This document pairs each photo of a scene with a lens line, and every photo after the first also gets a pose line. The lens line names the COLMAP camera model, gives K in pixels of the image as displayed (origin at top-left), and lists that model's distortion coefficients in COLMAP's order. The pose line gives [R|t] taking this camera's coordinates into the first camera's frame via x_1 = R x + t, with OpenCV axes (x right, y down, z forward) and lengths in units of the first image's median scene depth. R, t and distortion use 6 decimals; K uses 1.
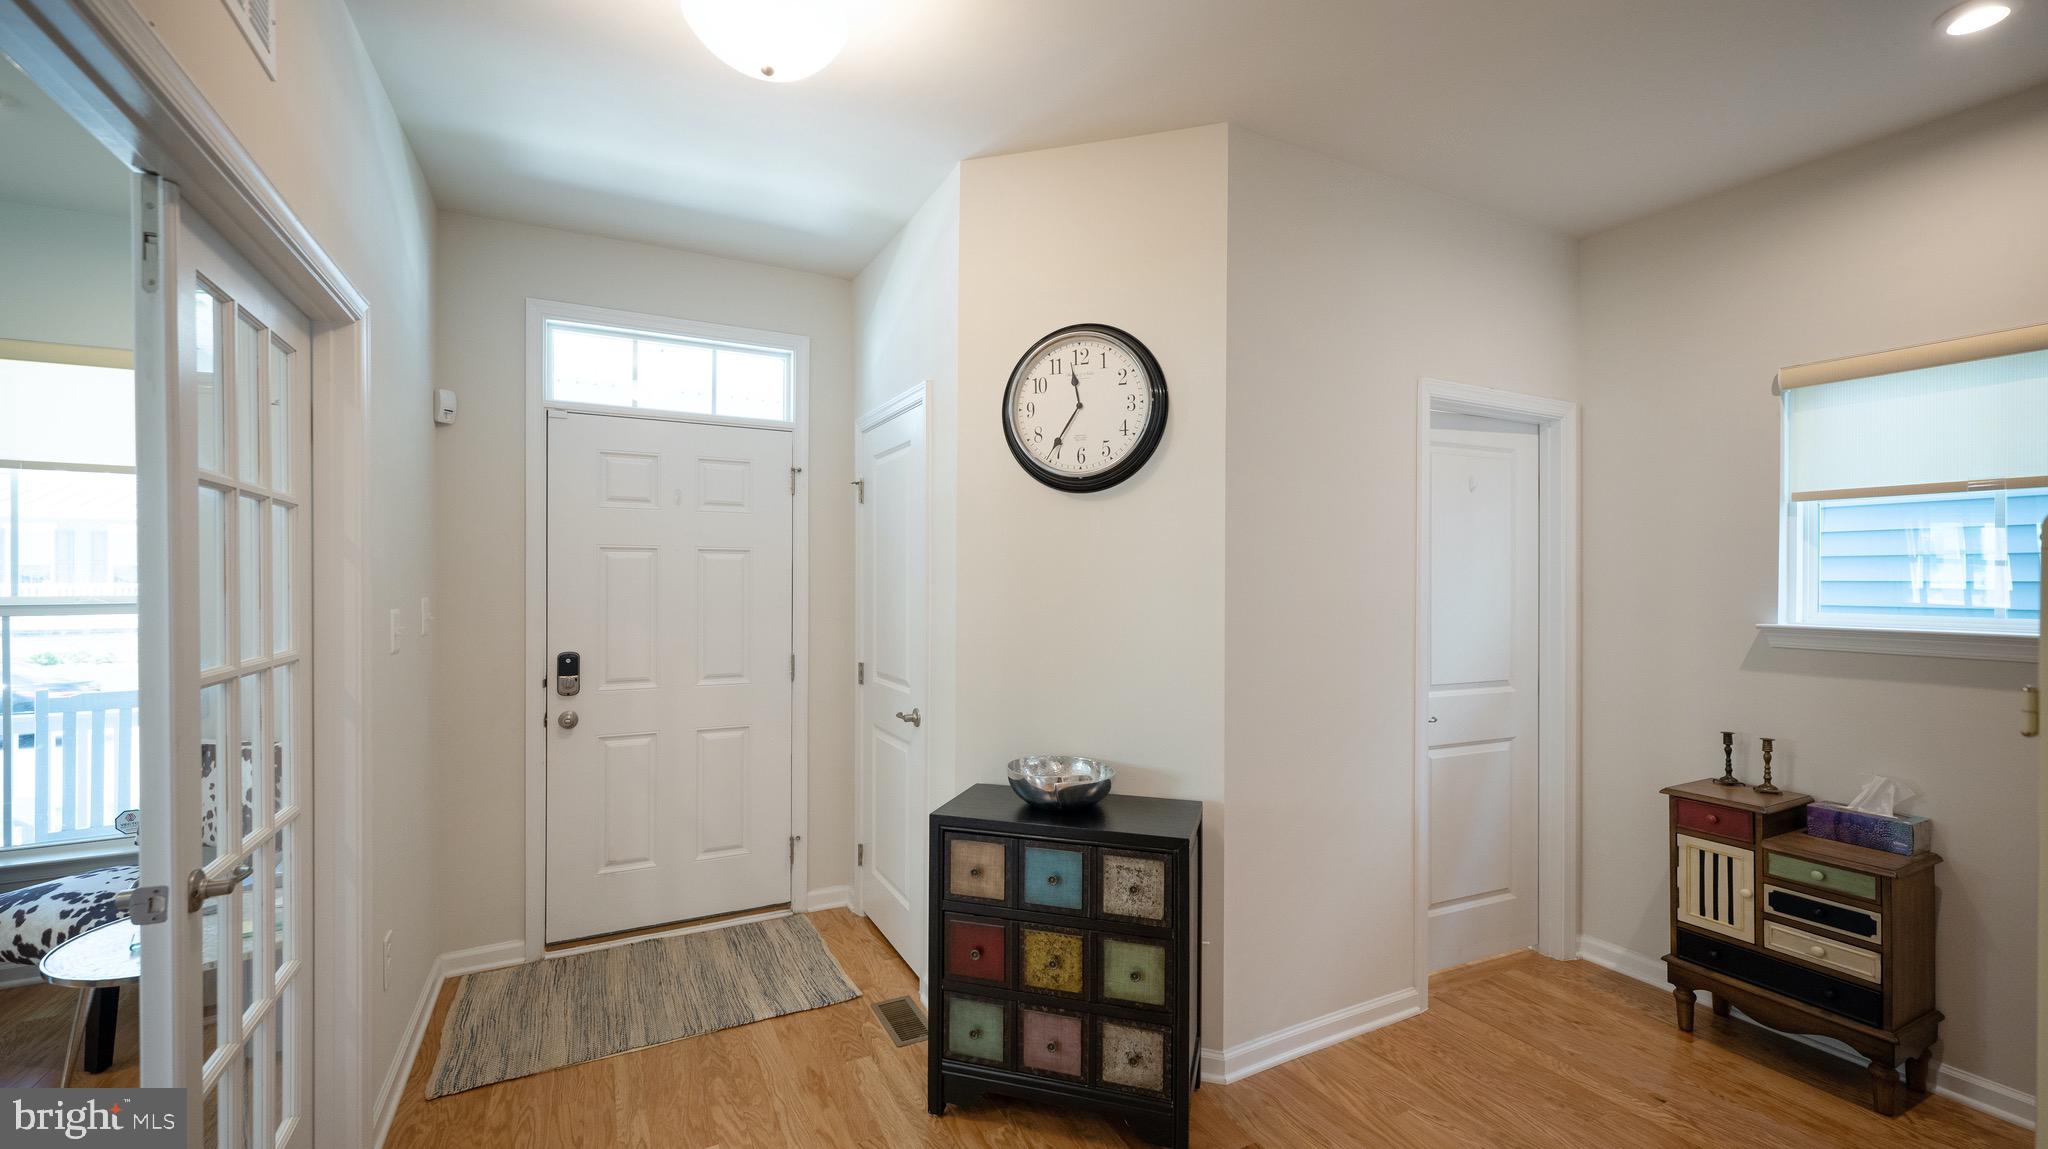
lens RADIAL K [[837.3, 0, 1018.1], [0, 837.3, 583.9], [0, 0, 1]] dist [0.002440, -0.000422]
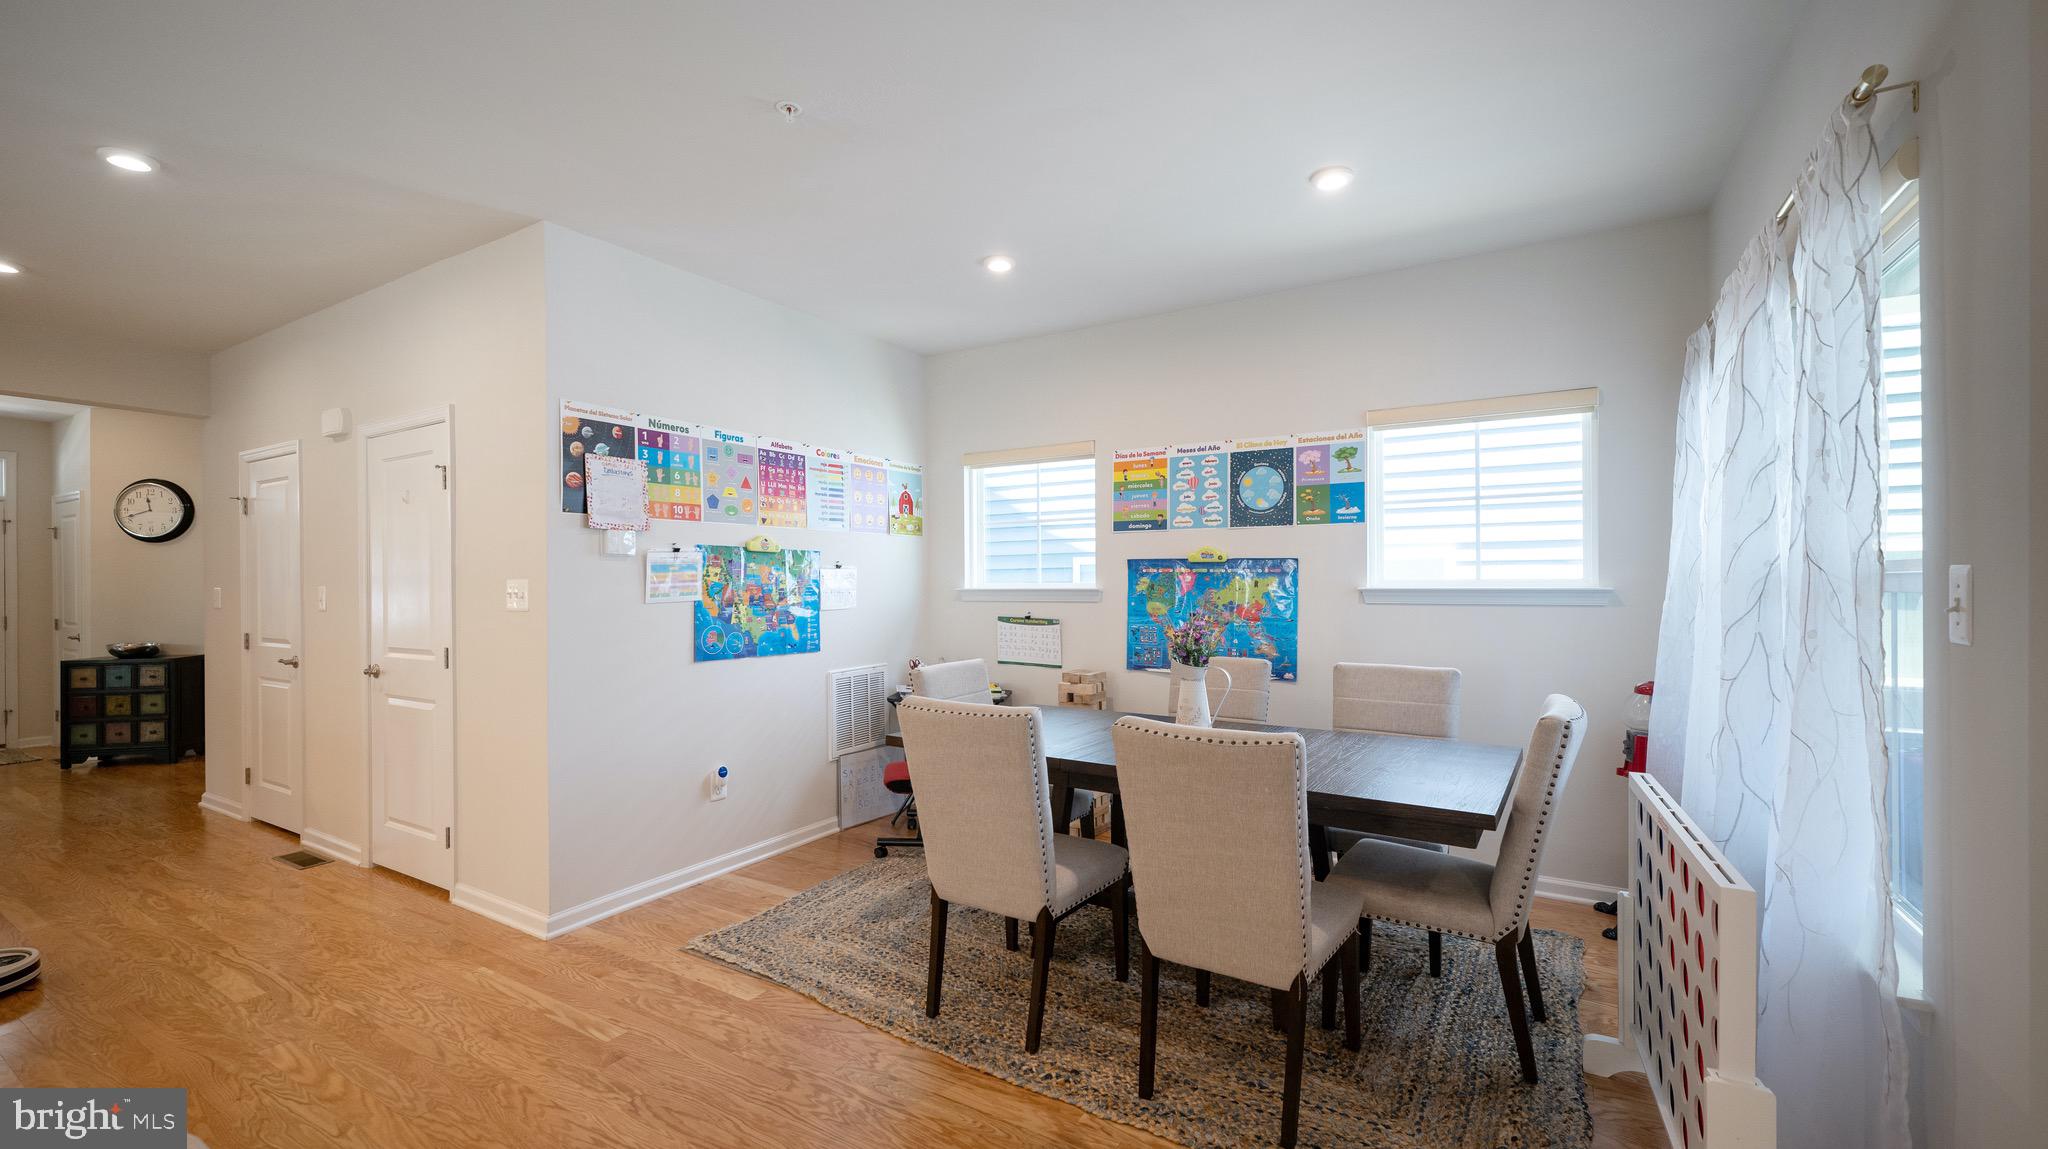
lens RADIAL K [[837.3, 0, 1017.4], [0, 837.3, 578.4], [0, 0, 1]] dist [0.002440, -0.000422]
pose [[0.851648, -0.010683, 0.524005, 1.030163], [0.012127, 0.999926, 0.000678, 0.035885], [-0.523974, 0.005777, 0.851715, -2.738132]]
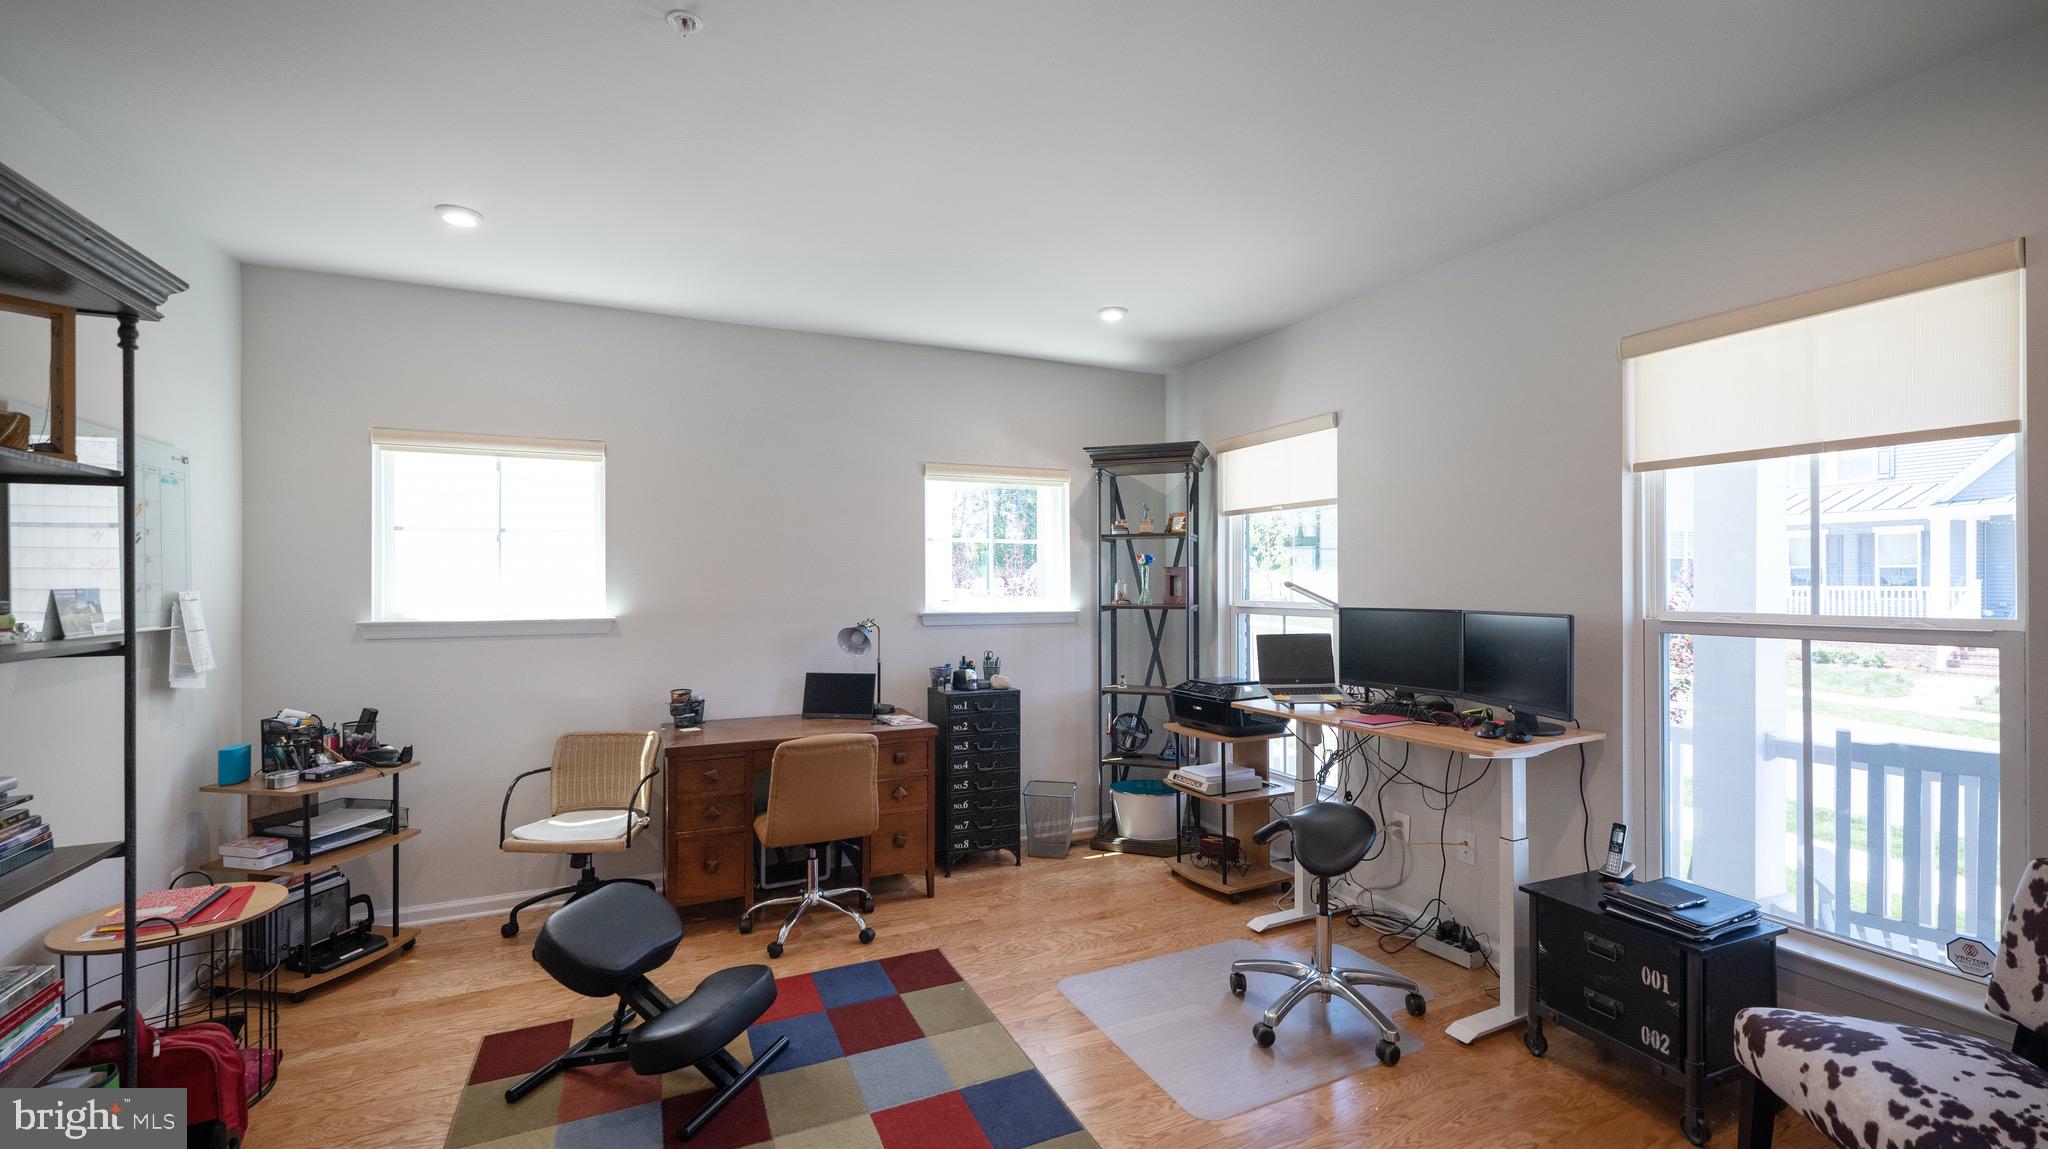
lens RADIAL K [[837.3, 0, 1008.7], [0, 837.3, 581.1], [0, 0, 1]] dist [0.002440, -0.000422]
pose [[-0.054334, 0.001457, -0.998522, -0.628994], [-0.006202, 0.999979, 0.001796, -0.033231], [0.998504, 0.006291, -0.054324, 0.480412]]
